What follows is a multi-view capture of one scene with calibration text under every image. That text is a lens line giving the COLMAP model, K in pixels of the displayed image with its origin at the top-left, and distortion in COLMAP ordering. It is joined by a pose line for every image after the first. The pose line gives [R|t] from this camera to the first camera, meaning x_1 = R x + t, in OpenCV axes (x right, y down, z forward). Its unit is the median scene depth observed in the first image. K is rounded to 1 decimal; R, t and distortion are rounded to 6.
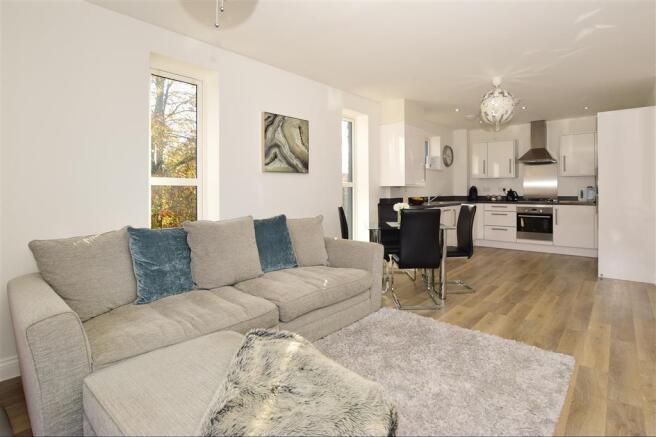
lens RADIAL K [[340.3, 0, 329.2], [0, 340.3, 188.6], [0, 0, 1]] dist [-0.000664, -0.000189]
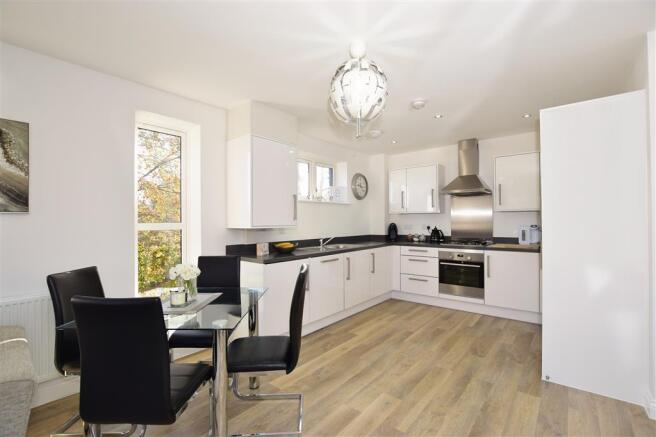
lens RADIAL K [[264.1, 0, 328.0], [0, 264.1, 218.5], [0, 0, 1]] dist [-0.030097, 0.000150]
pose [[0.999238, -0.004725, -0.038739, 0.327696], [0.004786, 0.999987, 0.001501, -0.022199], [0.038732, -0.001685, 0.999248, 0.404811]]
